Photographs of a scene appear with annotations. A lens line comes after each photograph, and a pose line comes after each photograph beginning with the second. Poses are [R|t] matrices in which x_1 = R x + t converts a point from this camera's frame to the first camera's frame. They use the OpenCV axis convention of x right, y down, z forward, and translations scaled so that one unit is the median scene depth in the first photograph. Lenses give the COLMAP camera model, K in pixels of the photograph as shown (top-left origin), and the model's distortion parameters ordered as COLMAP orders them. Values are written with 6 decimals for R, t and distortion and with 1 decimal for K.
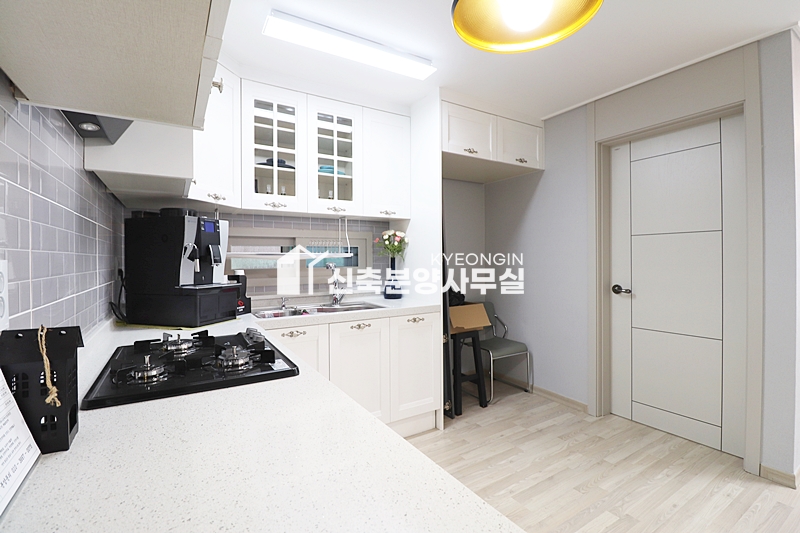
lens RADIAL K [[384.3, 0, 418.7], [0, 384.3, 263.2], [0, 0, 1]] dist [-0.025375, -0.000716]
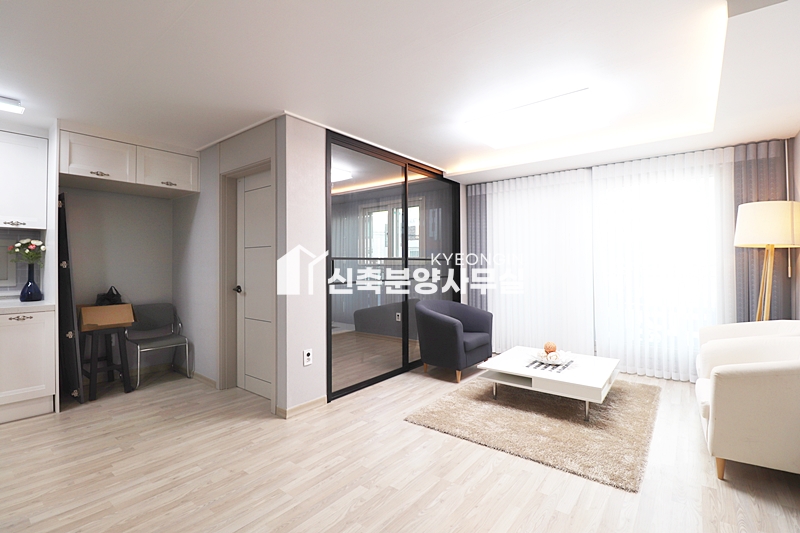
lens RADIAL K [[384.3, 0, 418.7], [0, 384.3, 263.2], [0, 0, 1]] dist [-0.025375, -0.000716]
pose [[0.934294, 0.003283, 0.356489, 0.647573], [0.001567, 0.999910, -0.013316, -0.001005], [-0.356501, 0.013000, 0.934205, -0.434396]]
